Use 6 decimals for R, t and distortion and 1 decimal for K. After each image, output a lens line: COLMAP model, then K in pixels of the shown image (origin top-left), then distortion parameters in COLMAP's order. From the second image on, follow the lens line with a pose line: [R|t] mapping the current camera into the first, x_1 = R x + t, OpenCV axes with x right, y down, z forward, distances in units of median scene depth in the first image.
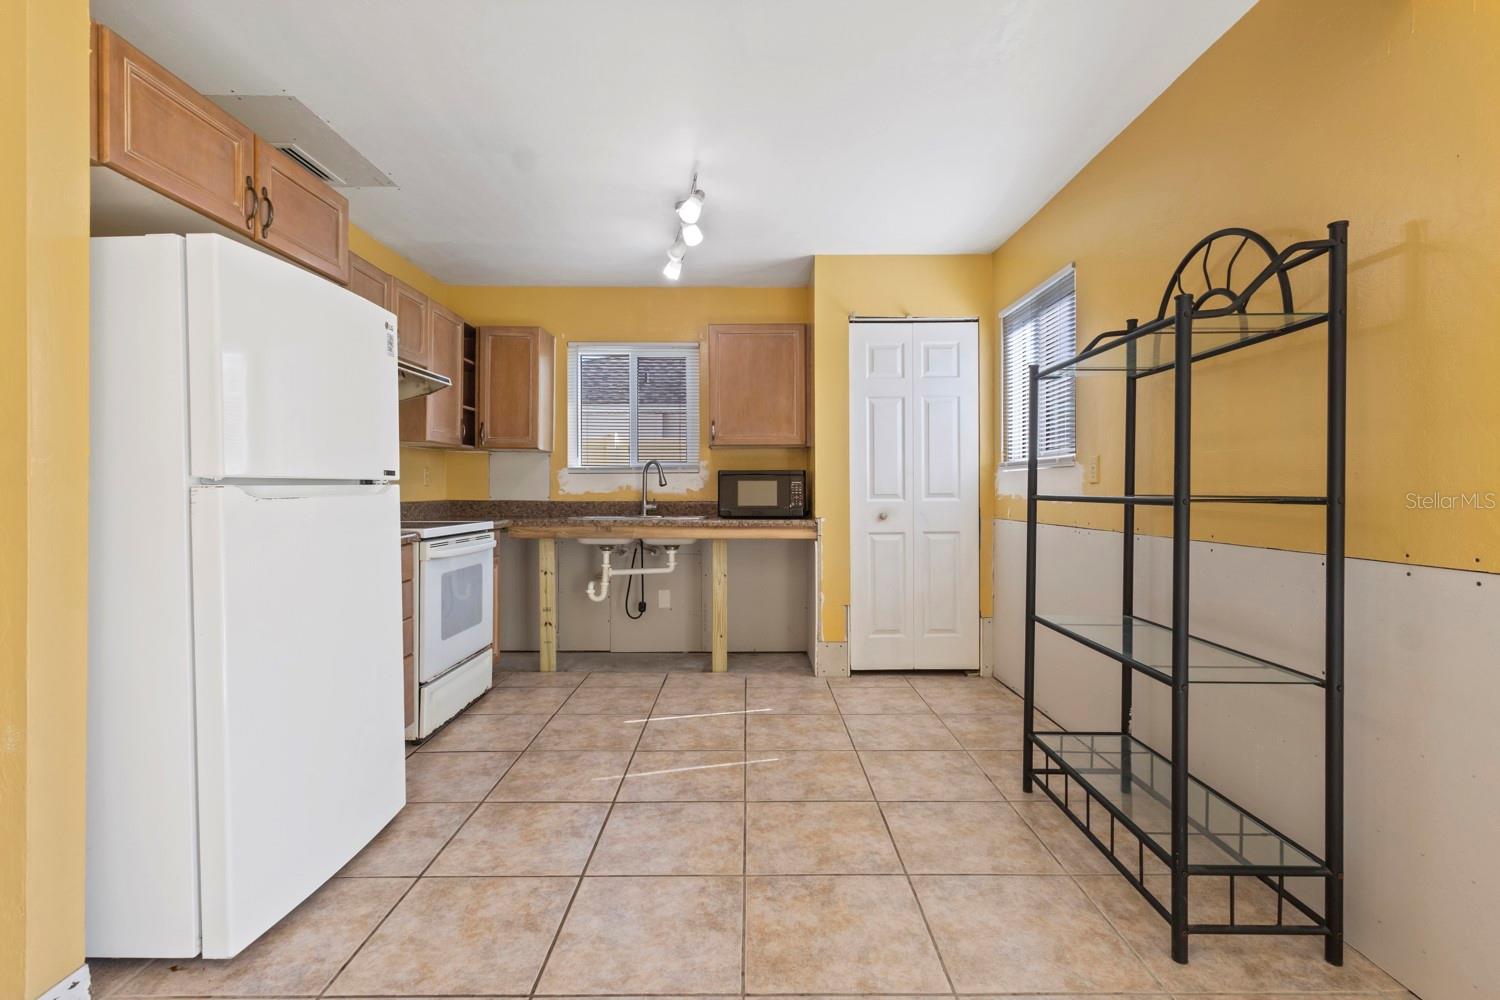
lens RADIAL K [[686.2, 0, 748.7], [0, 686.2, 492.6], [0, 0, 1]] dist [0.000731, 0.000273]
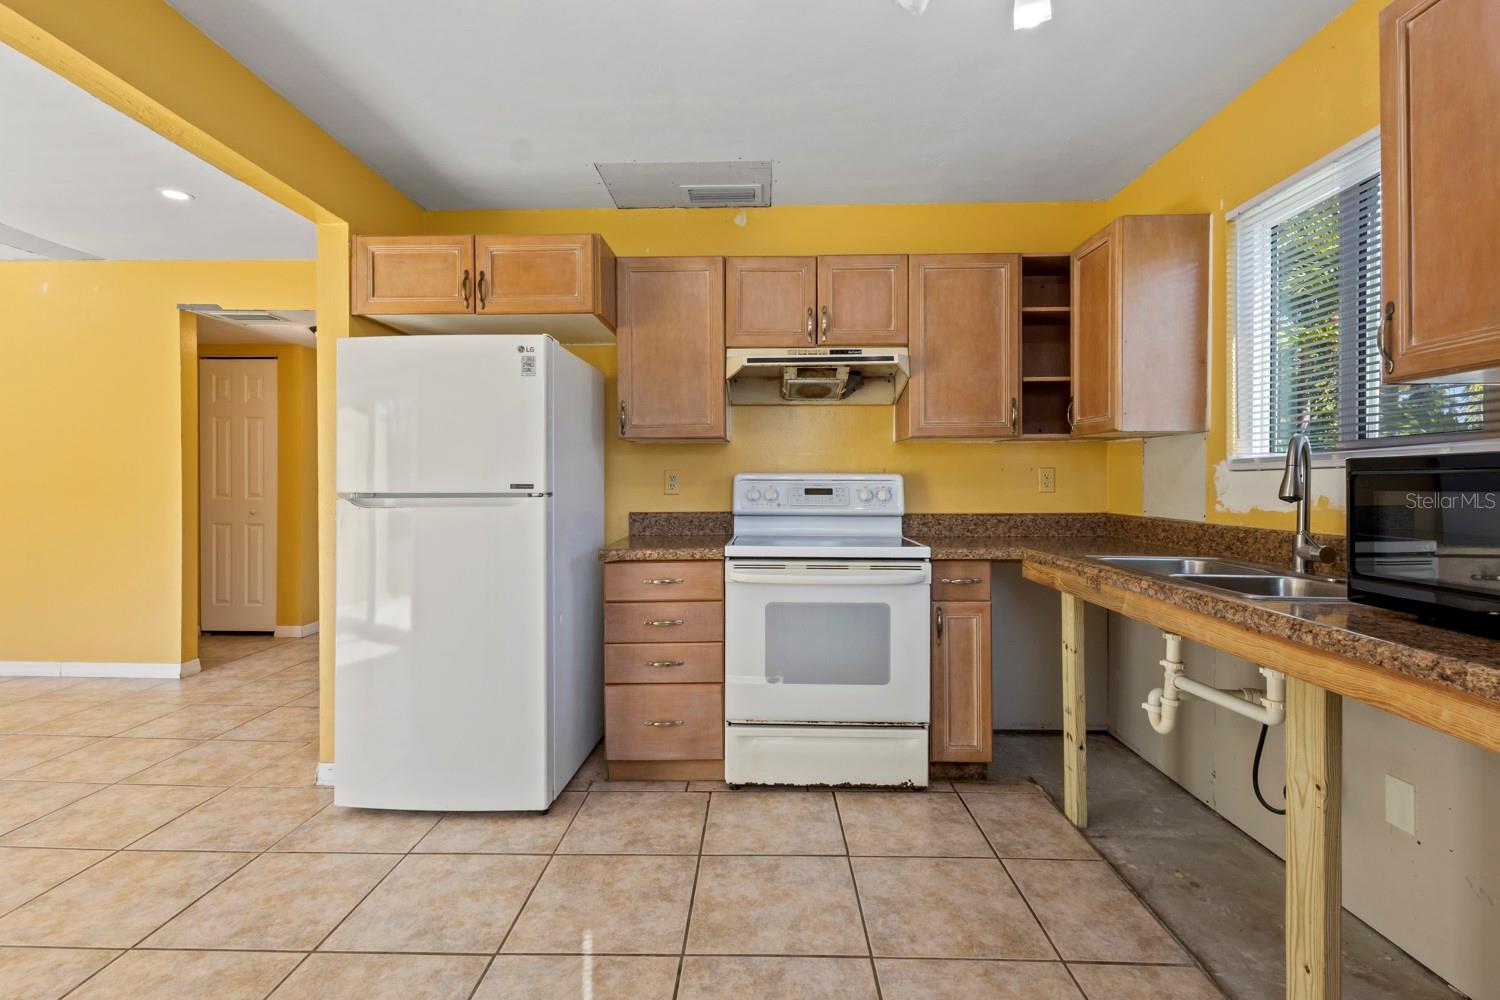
lens RADIAL K [[701.4, 0, 749.2], [0, 701.4, 478.4], [0, 0, 1]] dist [-0.000759, 0.001530]
pose [[-0.026464, -0.006435, -0.999629, 0.504124], [-0.006539, 0.999959, -0.006264, -0.031993], [0.999628, 0.006371, -0.026505, 1.243336]]
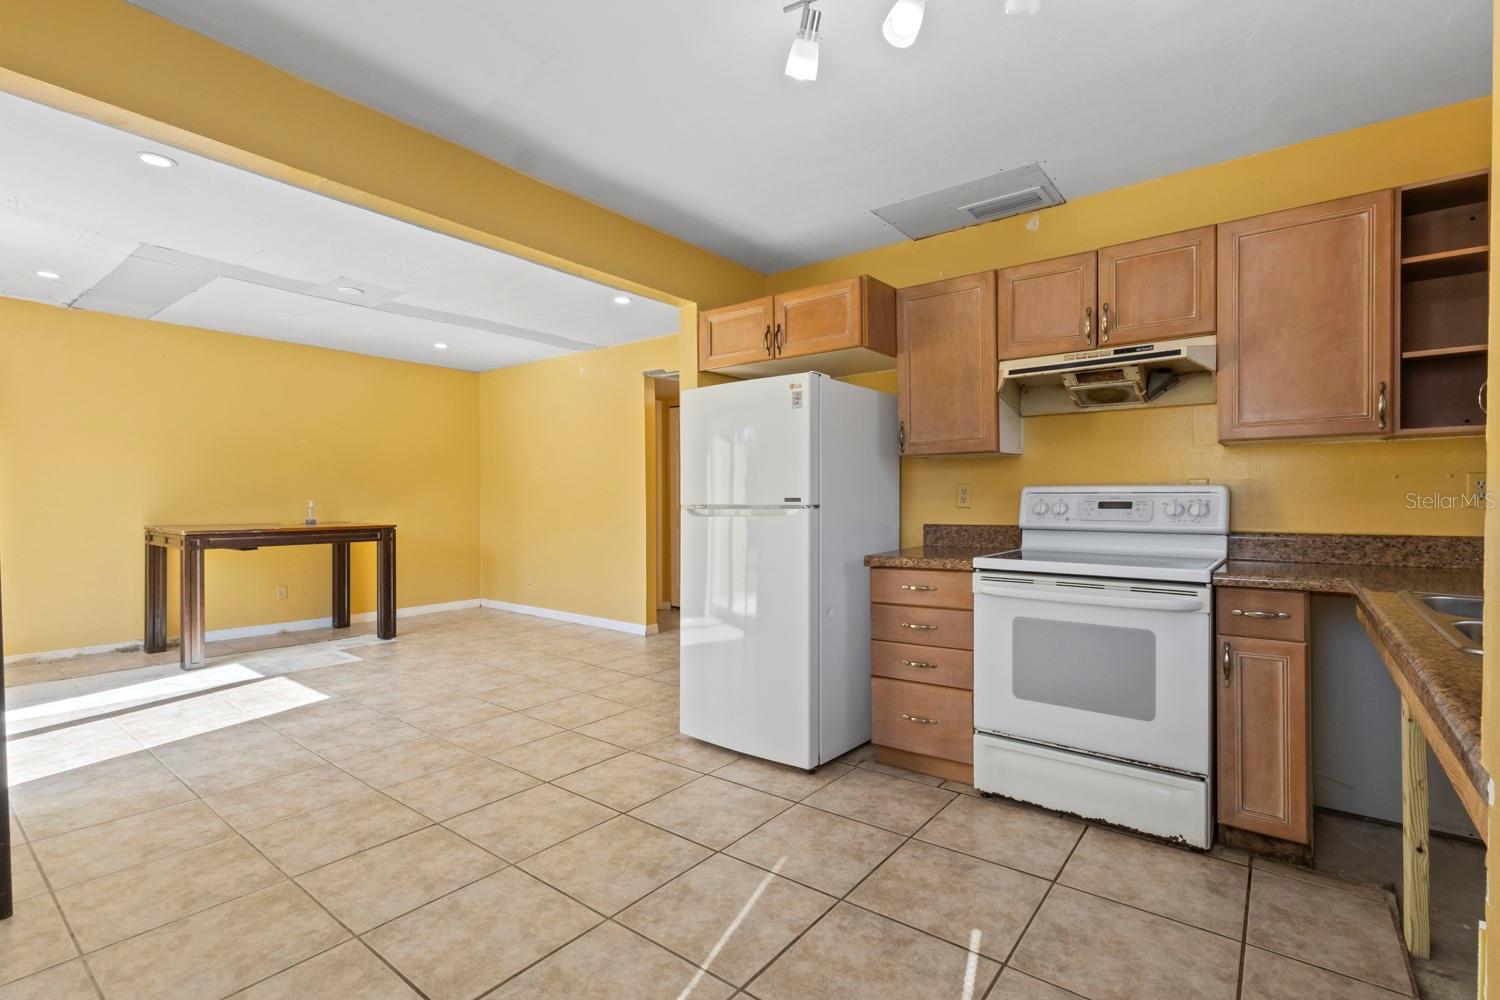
lens RADIAL K [[696.0, 0, 750.0], [0, 696.0, 500.0], [0, 0, 1]] dist [0.000380, 0.001173]
pose [[-0.613550, 0.003353, -0.789649, 0.508227], [-0.002450, 0.999978, 0.006149, -0.031306], [0.789652, 0.005707, -0.613528, 1.569760]]
